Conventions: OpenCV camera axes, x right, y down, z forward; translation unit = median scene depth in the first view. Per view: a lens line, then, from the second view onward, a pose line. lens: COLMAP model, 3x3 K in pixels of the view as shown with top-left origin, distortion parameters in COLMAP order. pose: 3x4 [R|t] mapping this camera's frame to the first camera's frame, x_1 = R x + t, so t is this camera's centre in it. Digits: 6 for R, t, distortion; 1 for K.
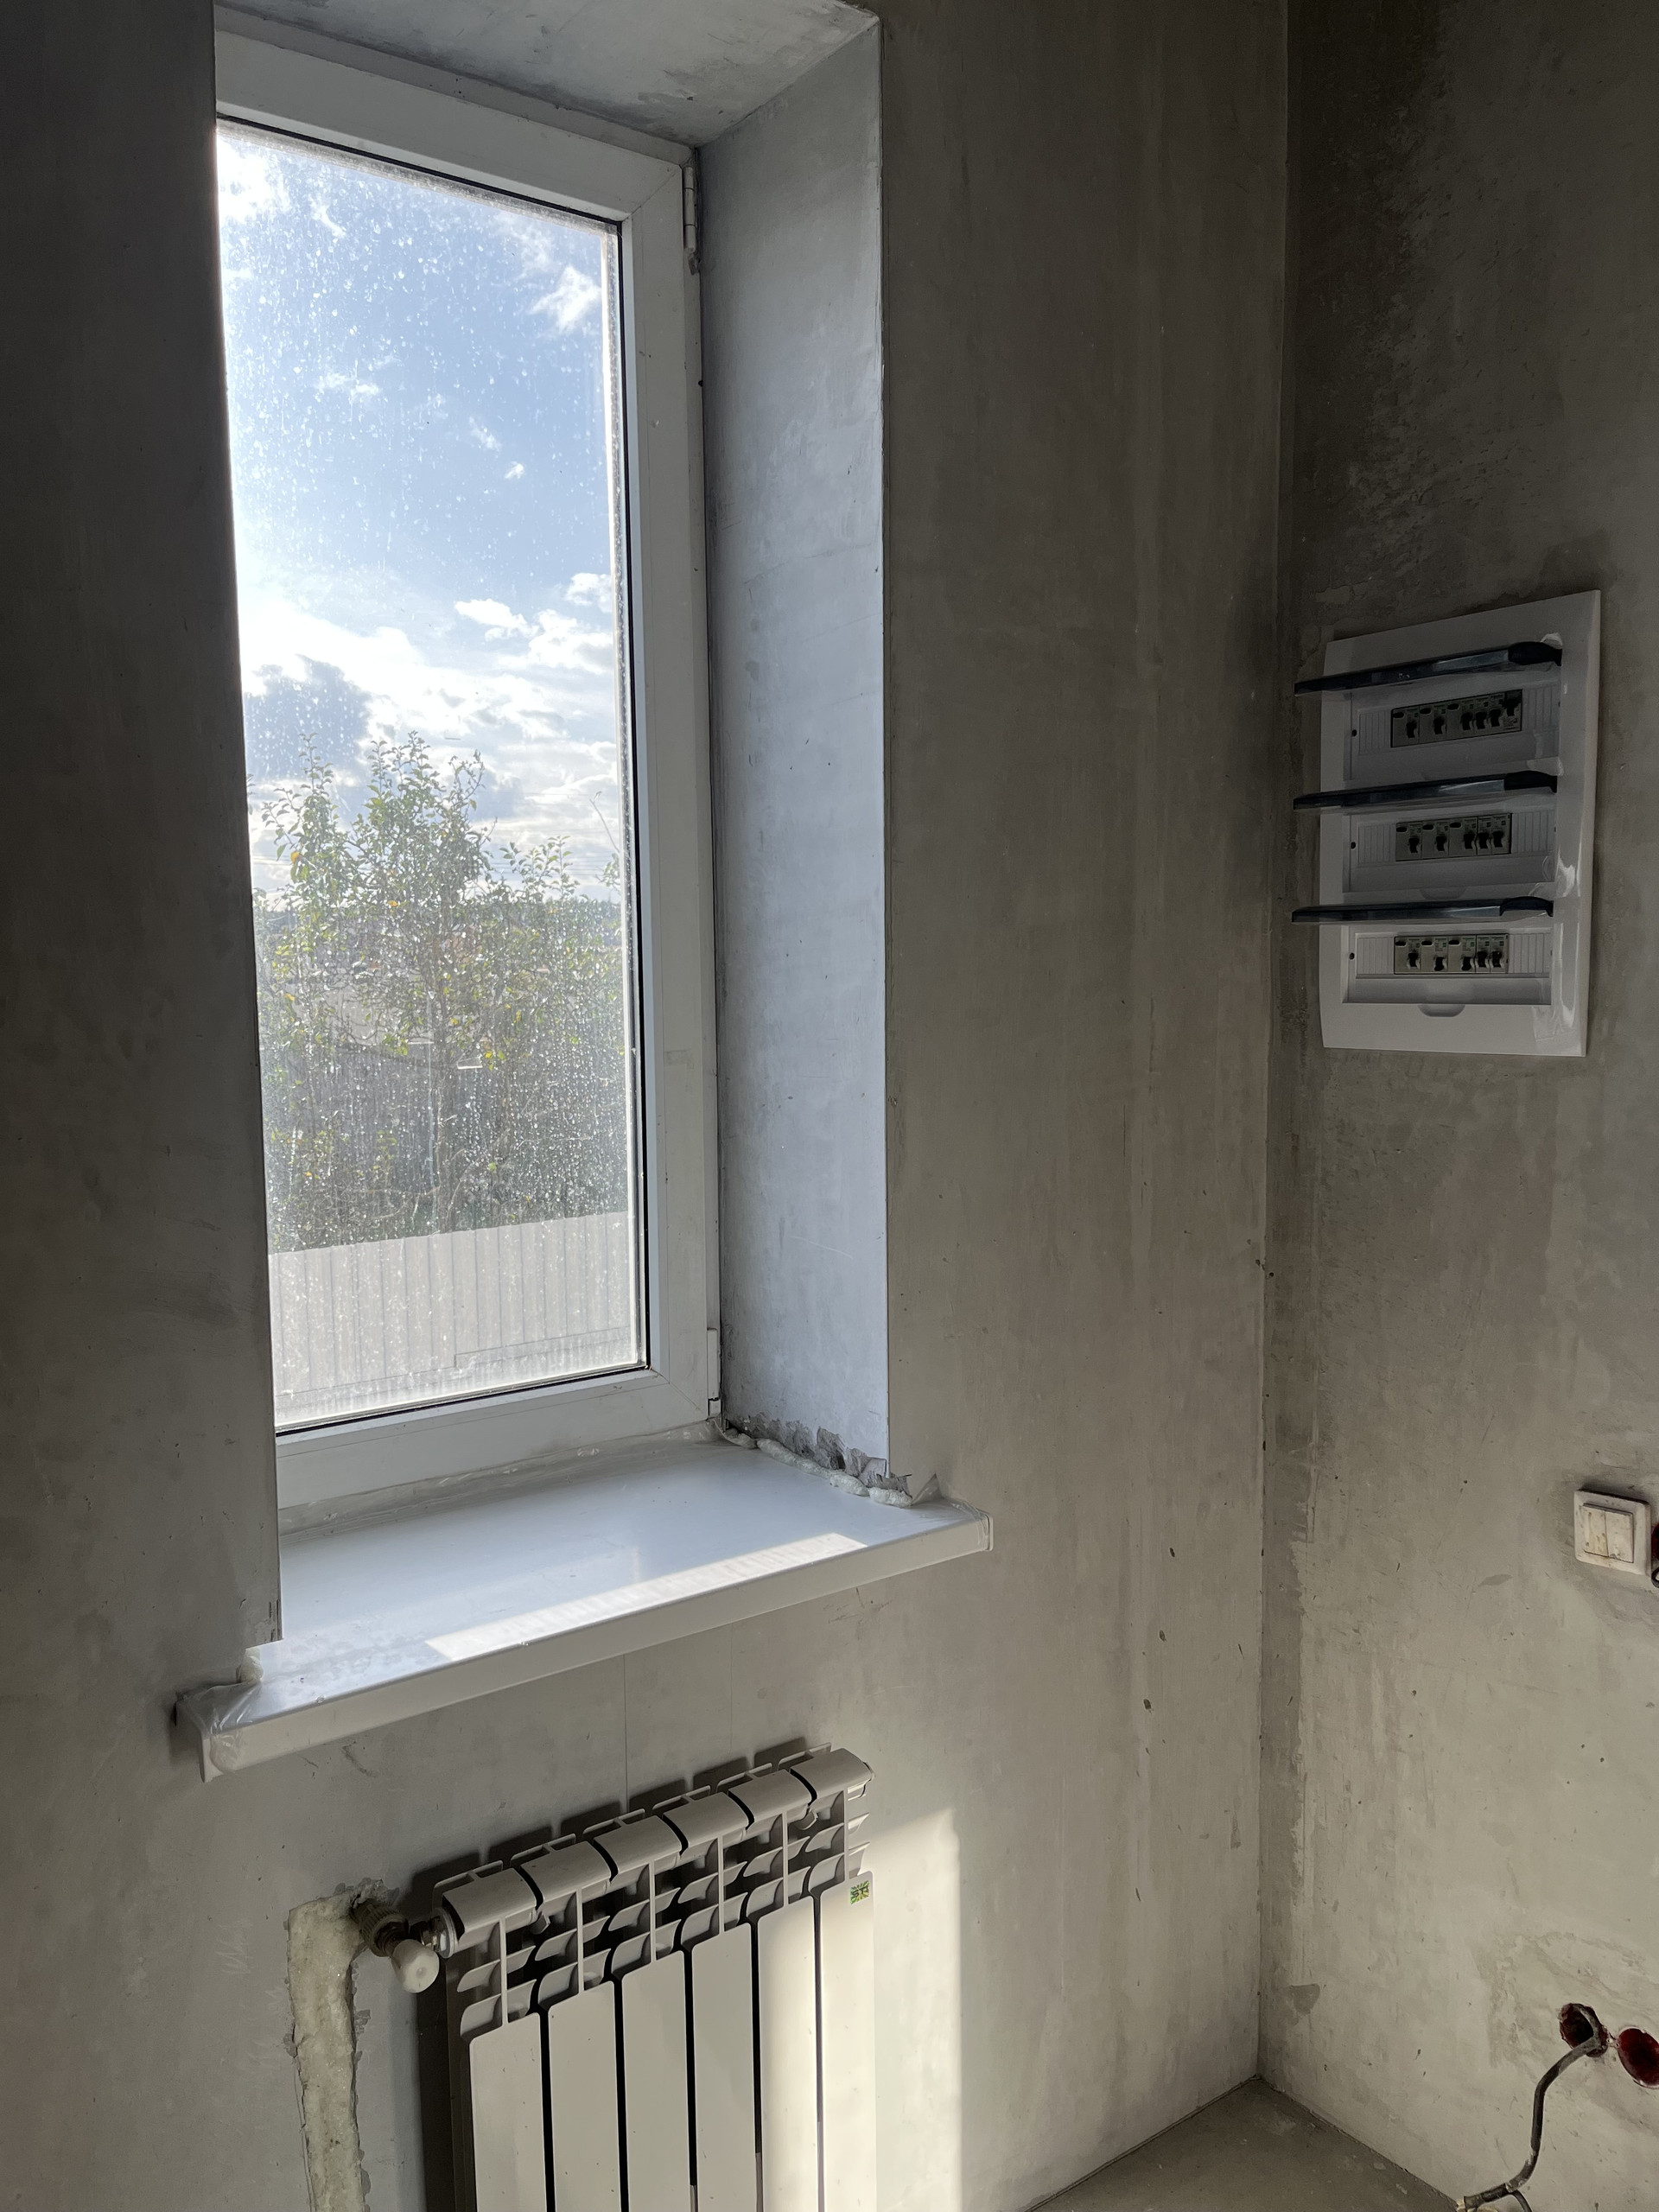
lens RADIAL K [[1687.8, 0, 826.7], [0, 1687.8, 1101.6], [0, 0, 1]] dist [0.059269, -0.078934]
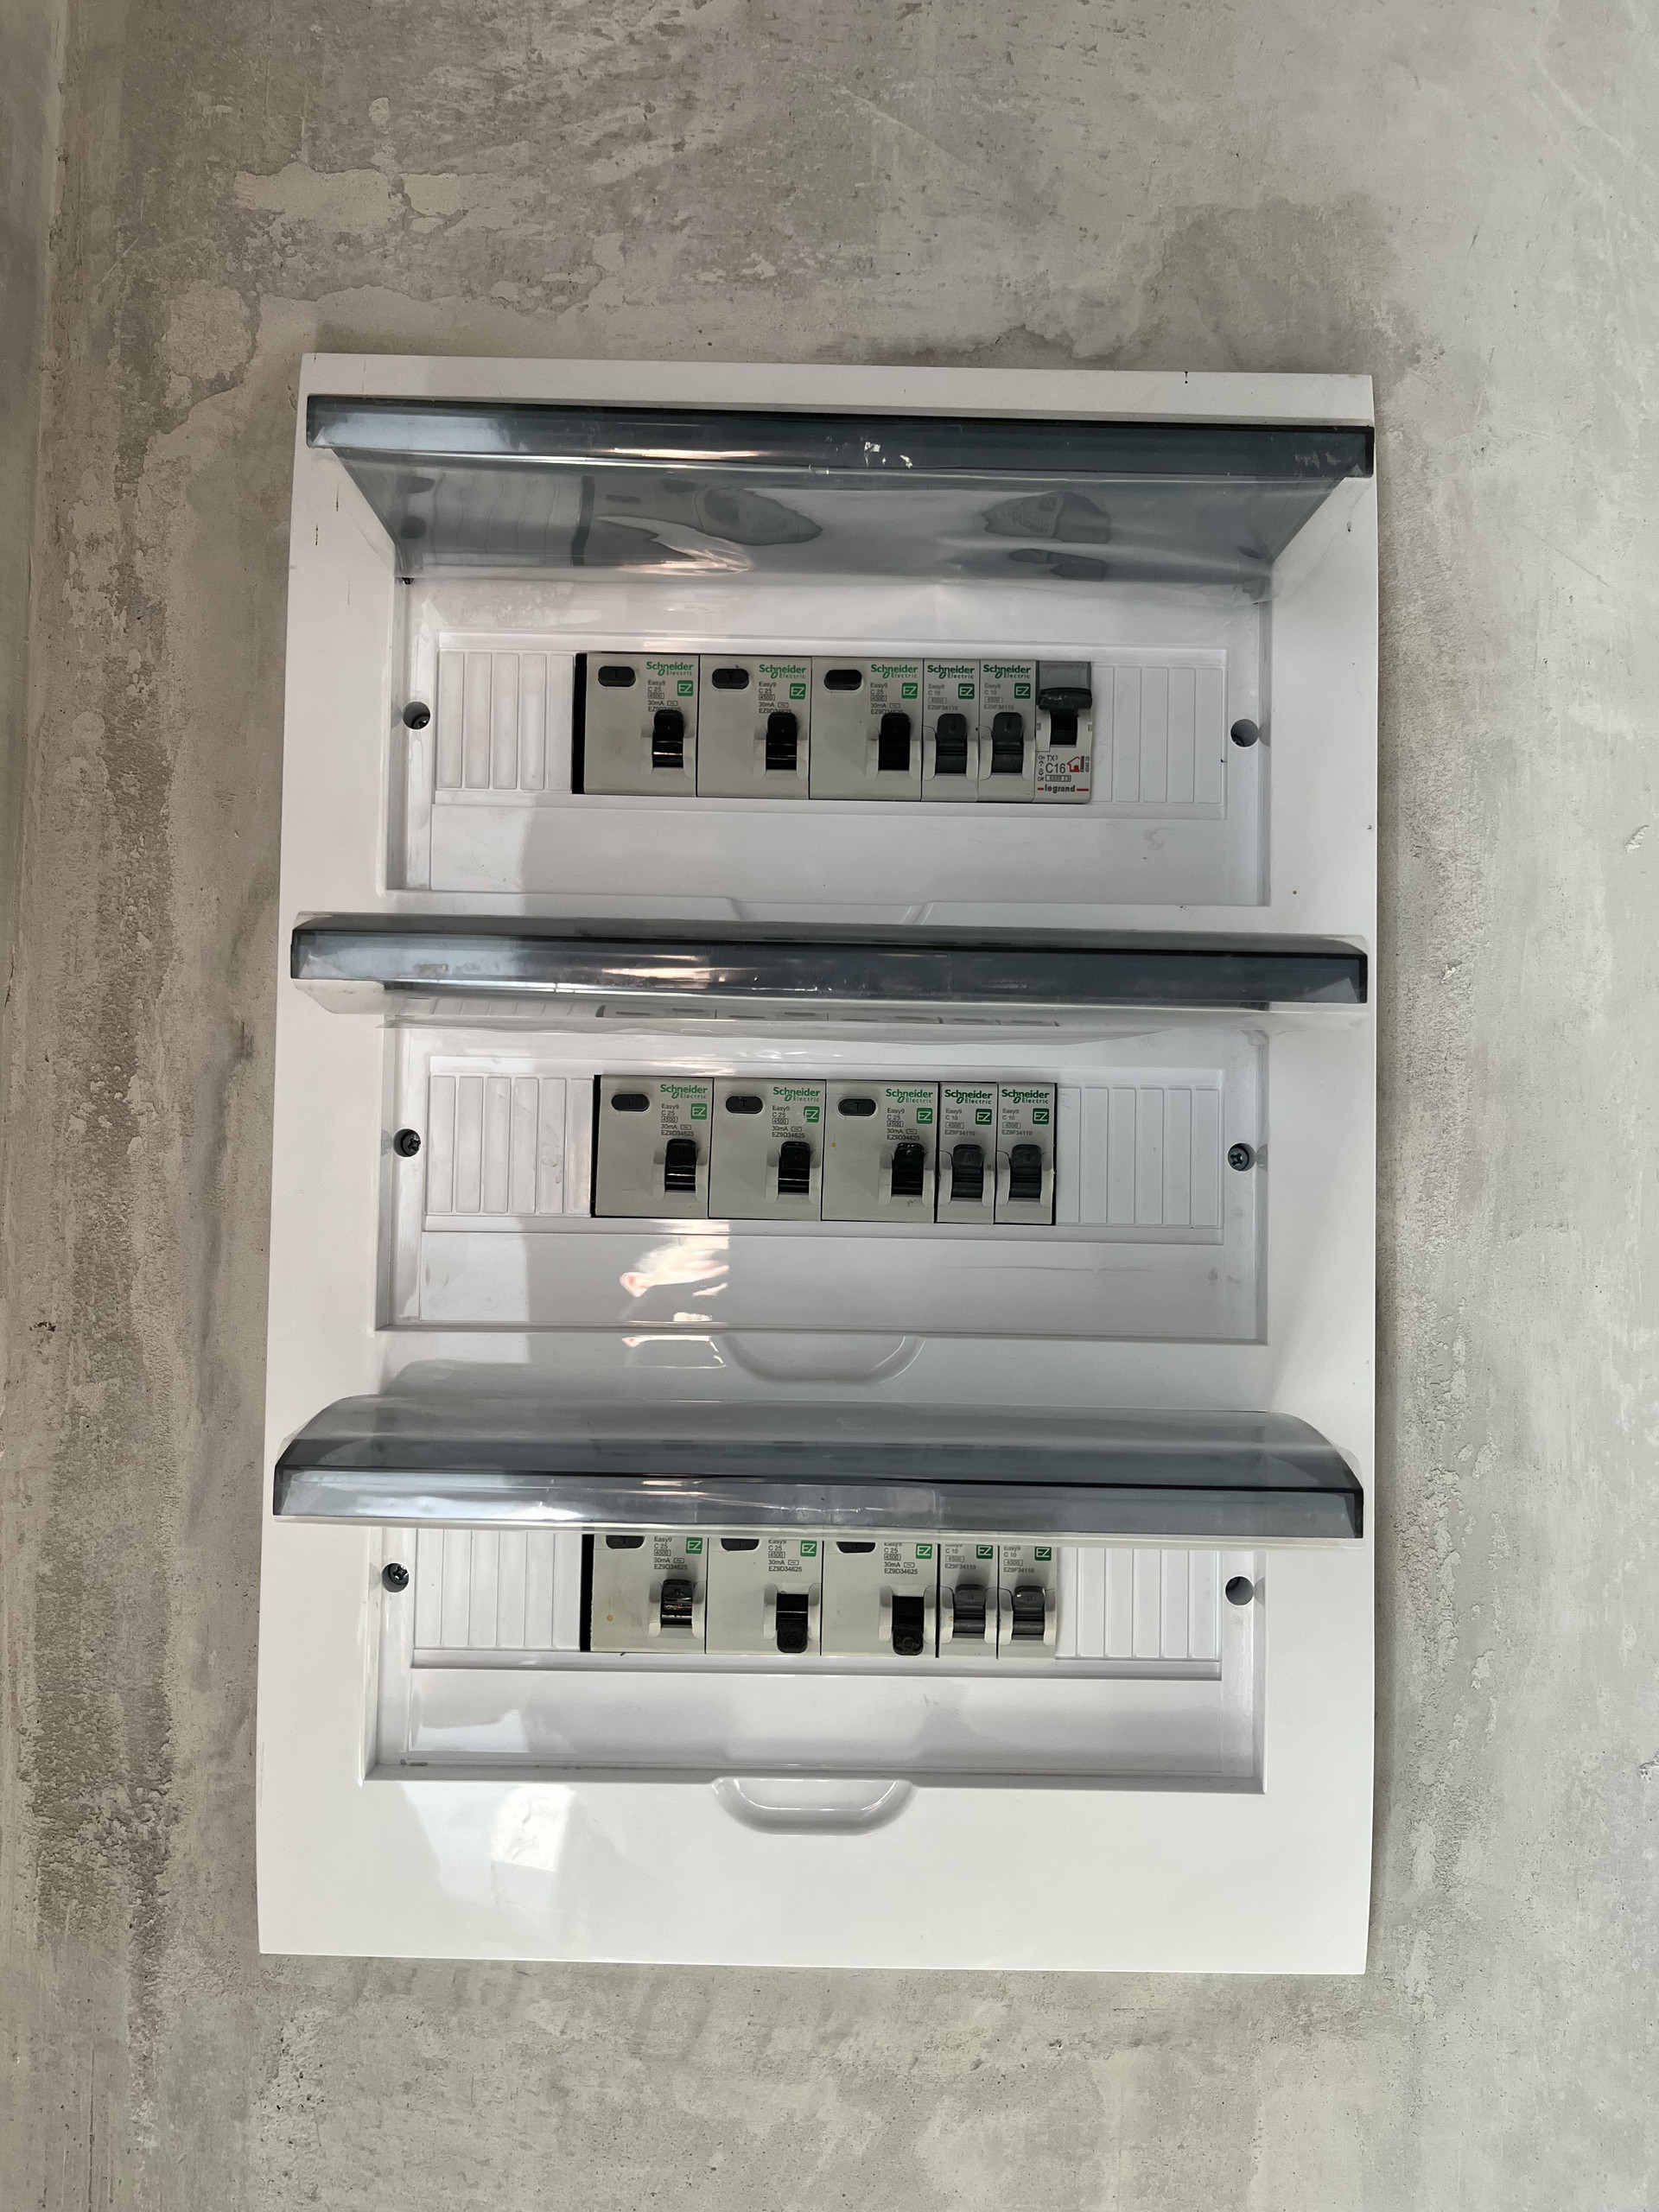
lens RADIAL K [[1674.8, 0, 826.5], [0, 1674.8, 1078.3], [0, 0, 1]] dist [0.072204, -0.099455]
pose [[0.599203, 0.055301, 0.798685, 0.149966], [0.040581, 0.994231, -0.099286, -0.138943], [-0.799568, 0.091904, 0.593502, 0.833199]]
